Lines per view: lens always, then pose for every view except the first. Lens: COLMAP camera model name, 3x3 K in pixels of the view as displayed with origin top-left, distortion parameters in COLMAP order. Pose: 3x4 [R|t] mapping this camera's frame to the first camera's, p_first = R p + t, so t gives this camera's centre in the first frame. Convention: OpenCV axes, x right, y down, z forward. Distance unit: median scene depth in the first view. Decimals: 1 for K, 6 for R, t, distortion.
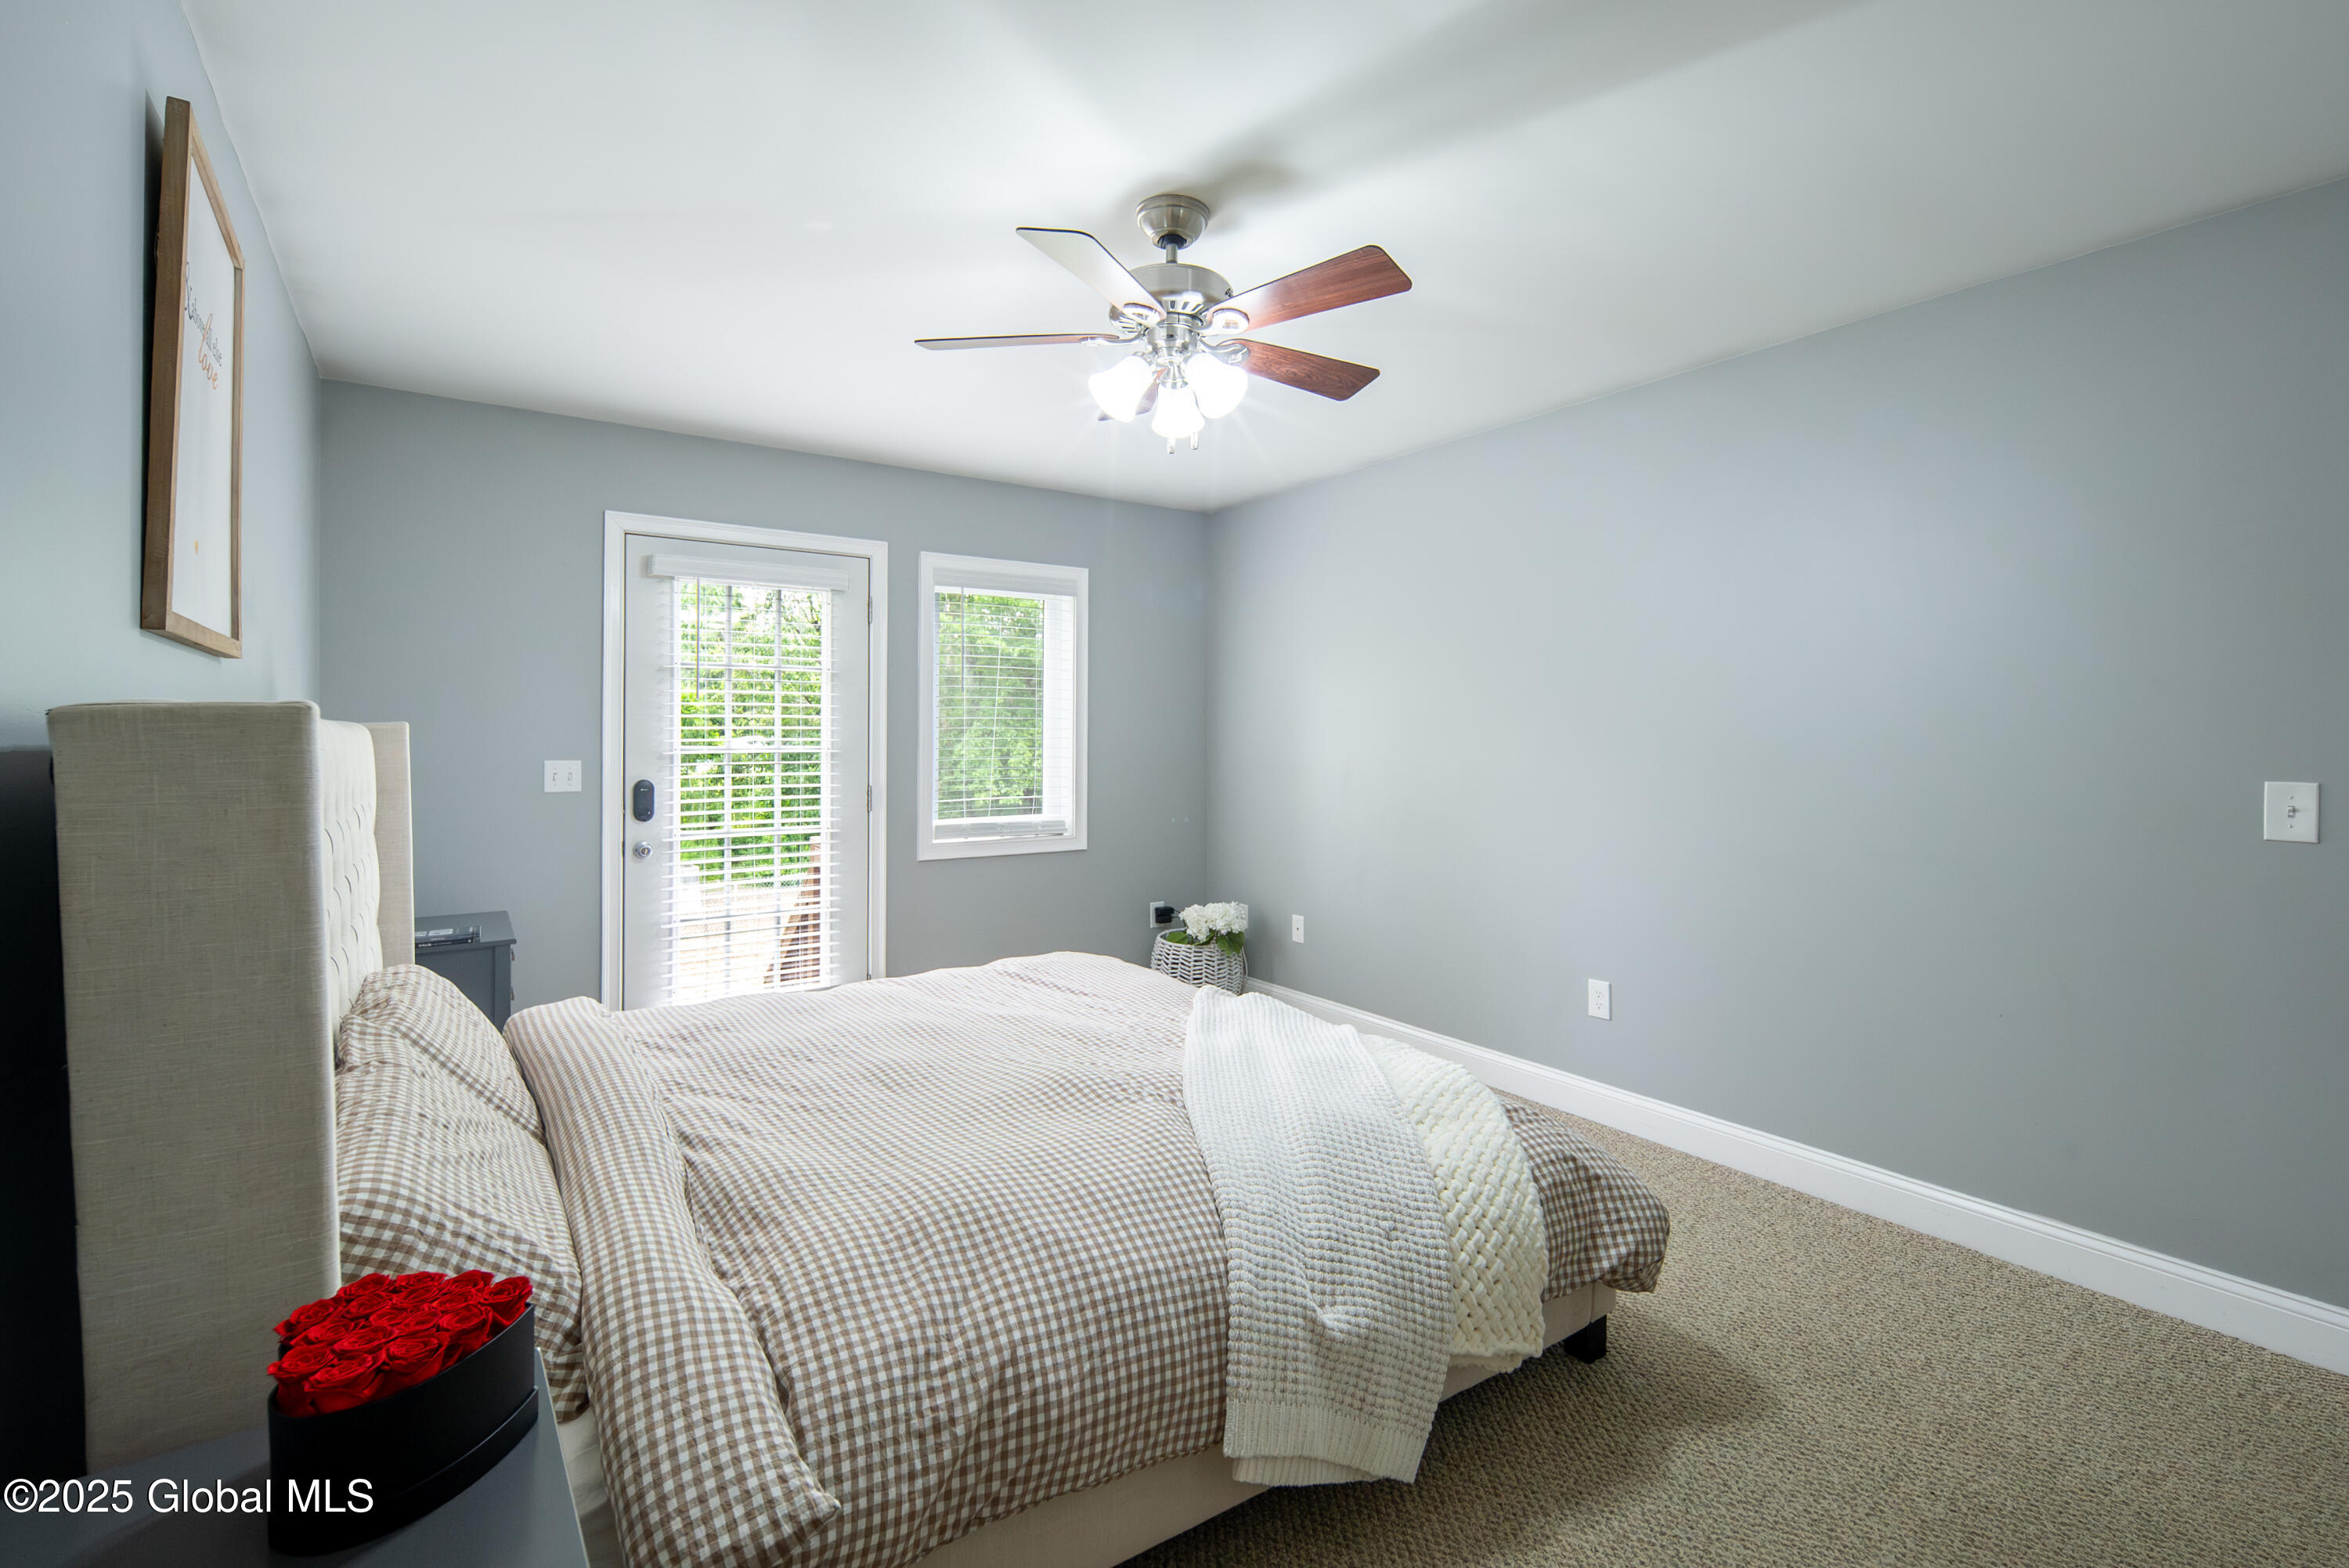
lens RADIAL K [[1054.0, 0, 1171.7], [0, 1054.0, 723.5], [0, 0, 1]] dist [0.000218, 0.000033]
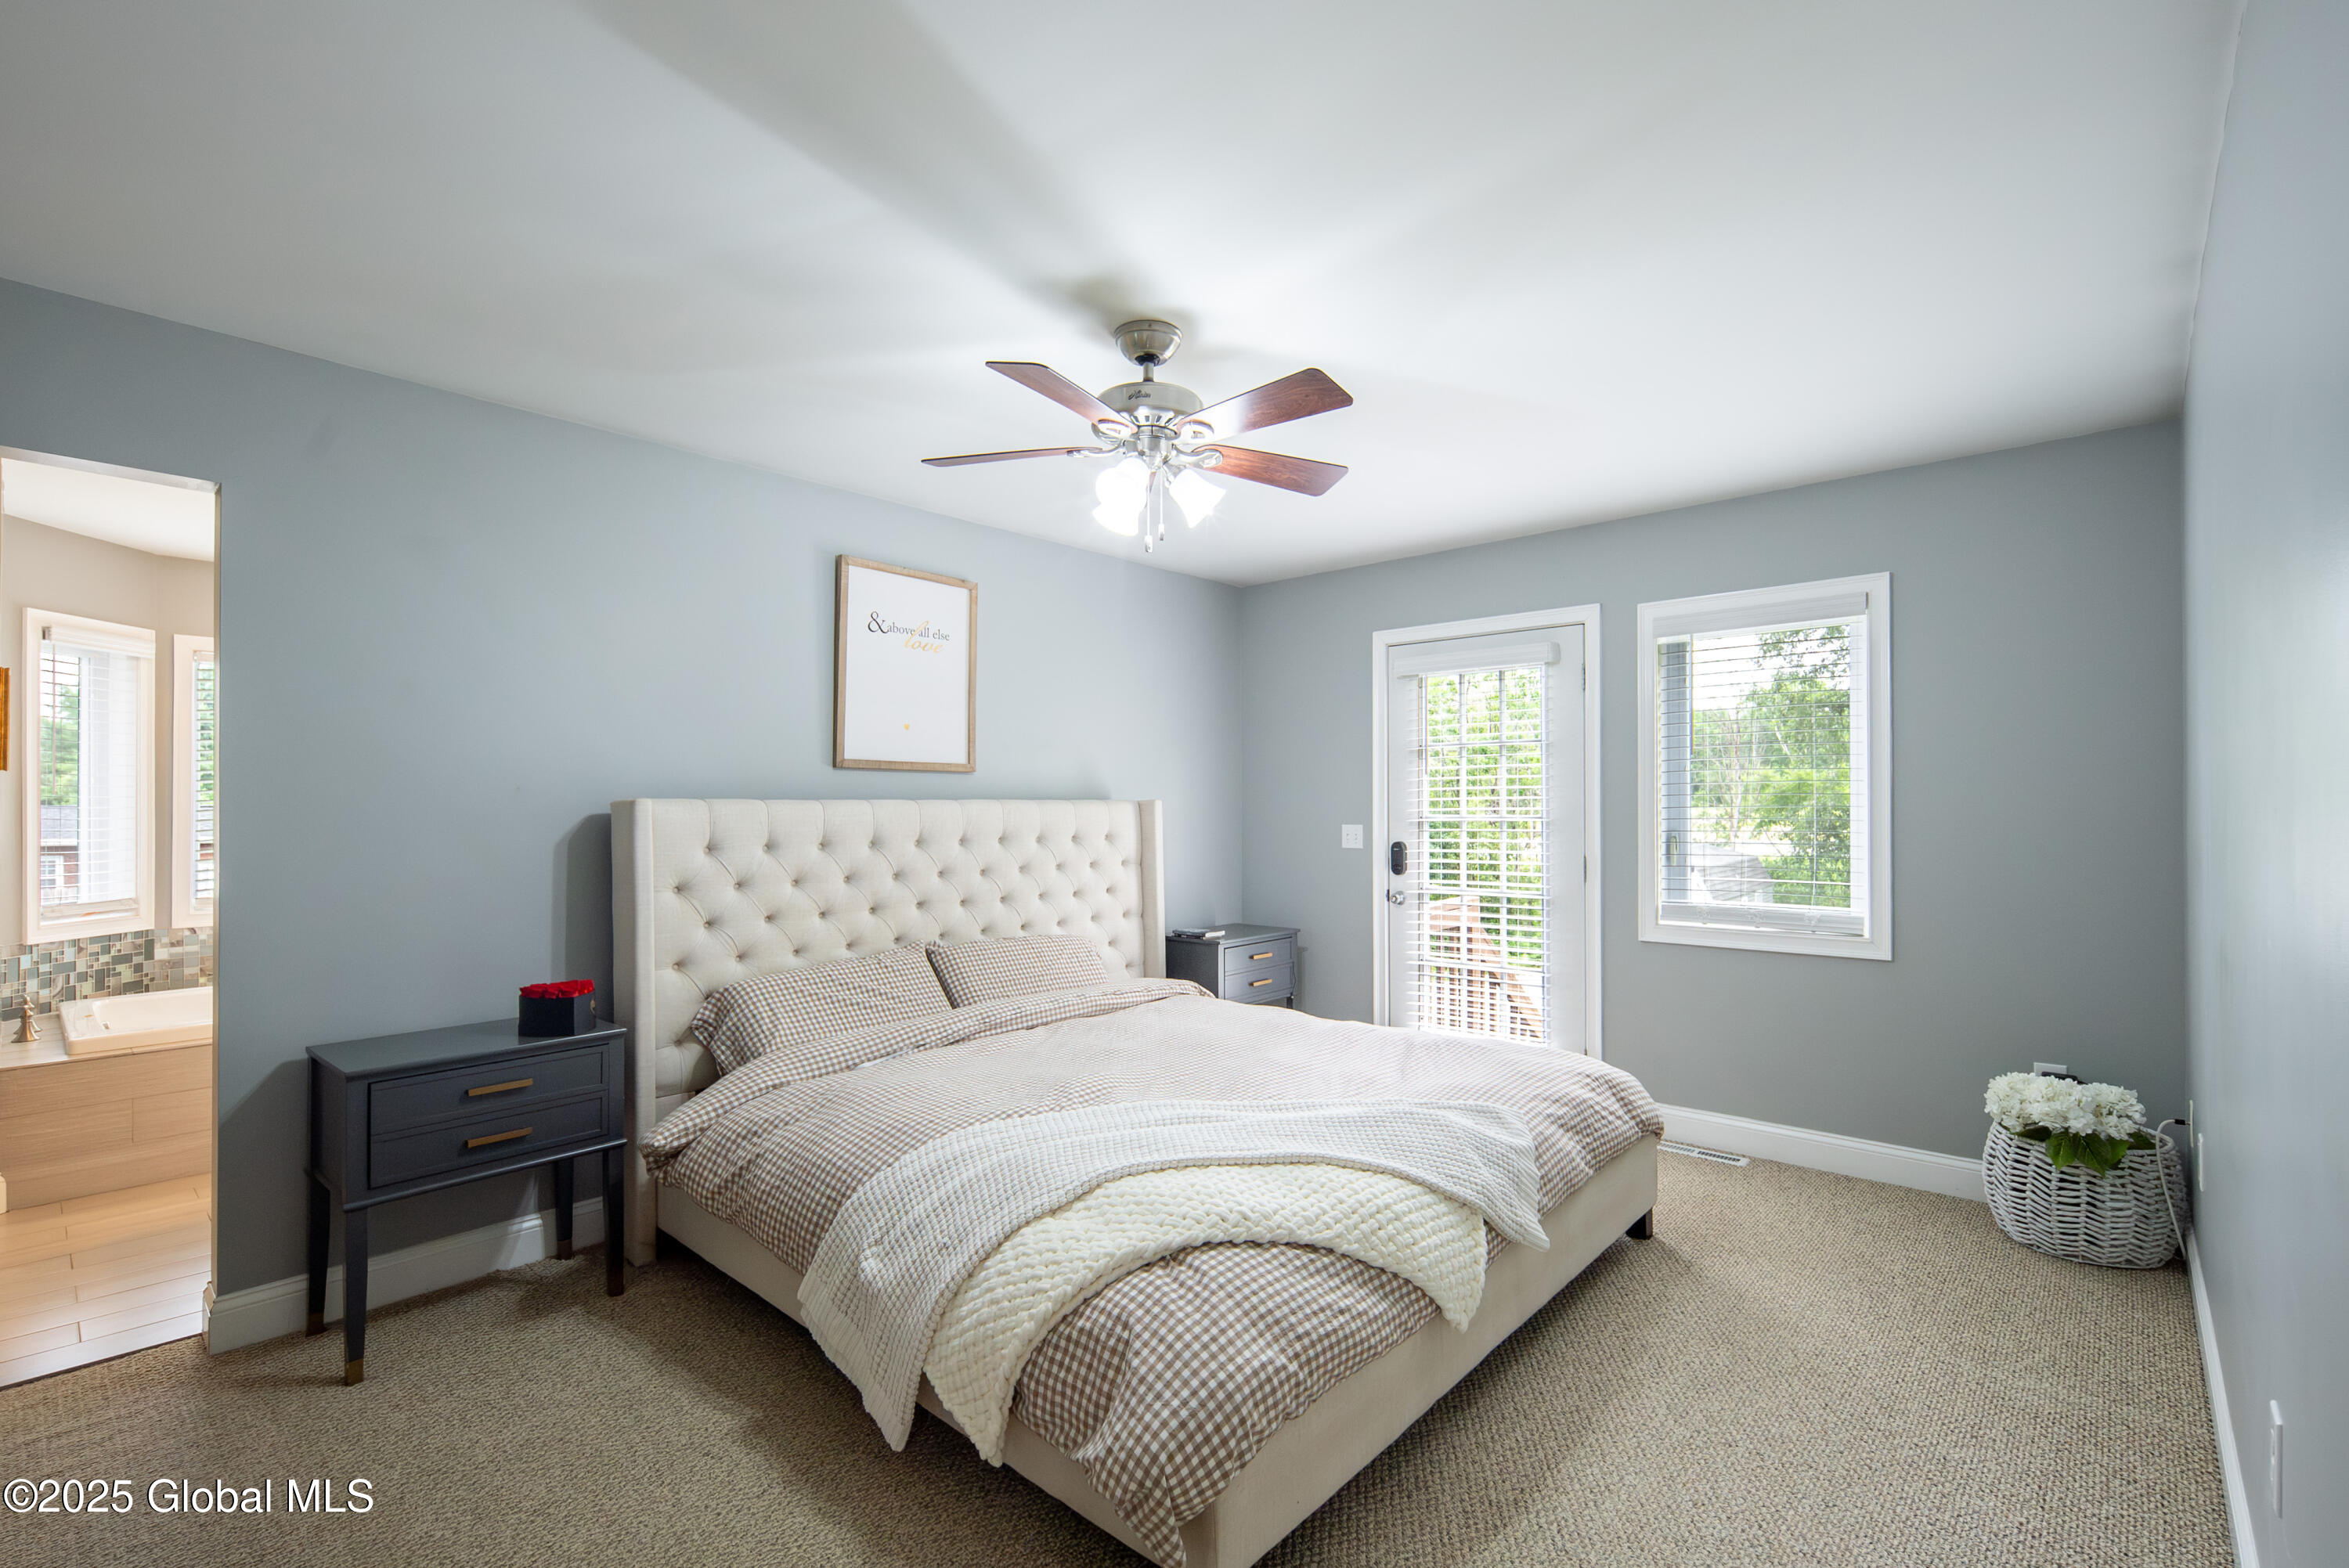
lens RADIAL K [[1035.6, 0, 1174.5], [0, 1035.6, 784.0], [0, 0, 1]] dist [-0.000171, -0.000007]
pose [[0.235601, -0.023422, -0.971568, 0.611585], [0.016568, 0.999661, -0.020082, 0.005759], [0.971709, -0.011366, 0.235909, 0.443772]]
